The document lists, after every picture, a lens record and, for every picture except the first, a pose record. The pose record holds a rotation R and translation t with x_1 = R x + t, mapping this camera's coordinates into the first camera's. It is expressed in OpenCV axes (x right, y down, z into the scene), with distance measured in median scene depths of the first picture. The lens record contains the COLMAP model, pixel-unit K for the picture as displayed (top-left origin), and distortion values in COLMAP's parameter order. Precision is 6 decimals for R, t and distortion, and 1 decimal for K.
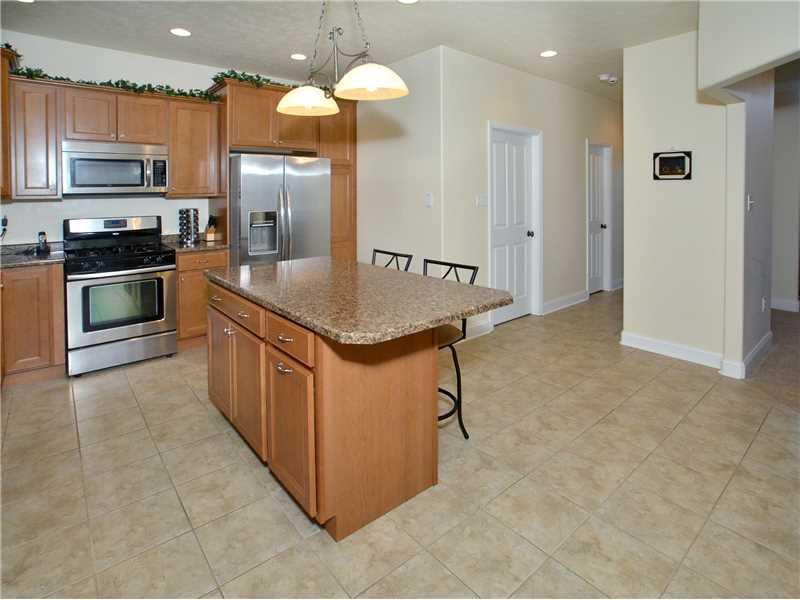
lens RADIAL K [[405.5, 0, 390.3], [0, 405.5, 283.7], [0, 0, 1]] dist [-0.036653, 0.002340]
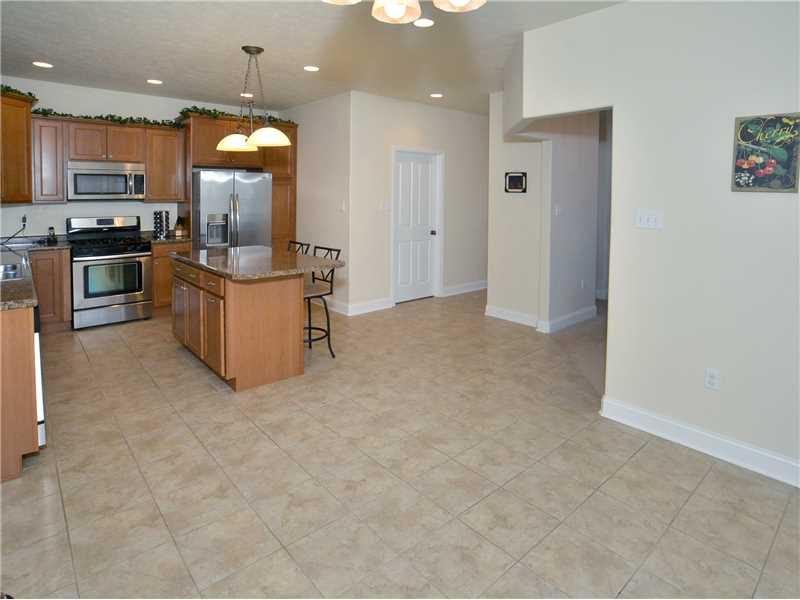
lens RADIAL K [[445.6, 0, 399.8], [0, 445.6, 297.7], [0, 0, 1]] dist [-0.035772, 0.004845]
pose [[0.999732, 0.006273, 0.022263, 0.281217], [-0.006480, 0.999936, 0.009233, 0.089478], [-0.022203, -0.009375, 0.999710, -0.524280]]
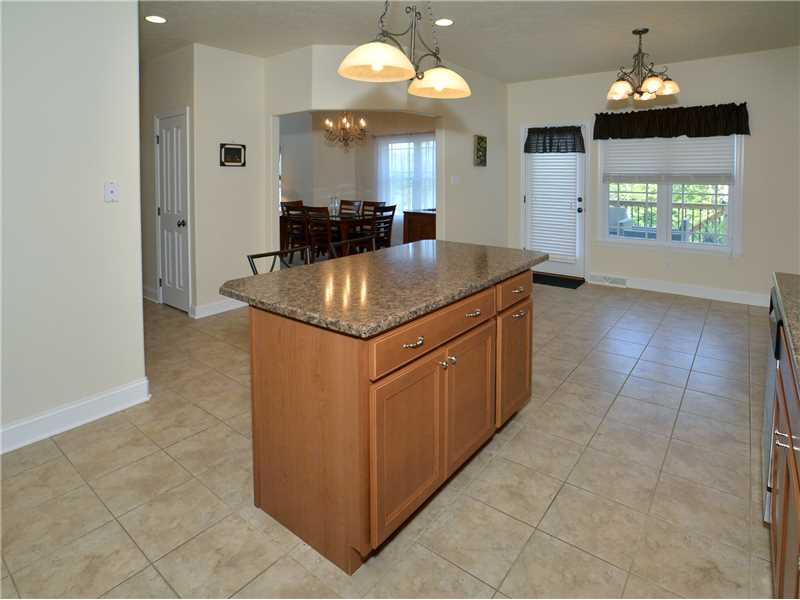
lens RADIAL K [[445.6, 0, 390.8], [0, 445.6, 277.8], [0, 0, 1]] dist [-0.035772, 0.004845]
pose [[-0.185982, -0.209788, 0.959896, -0.795000], [0.219363, 0.943416, 0.248689, -0.171133], [-0.957753, 0.256817, -0.129439, 0.806905]]
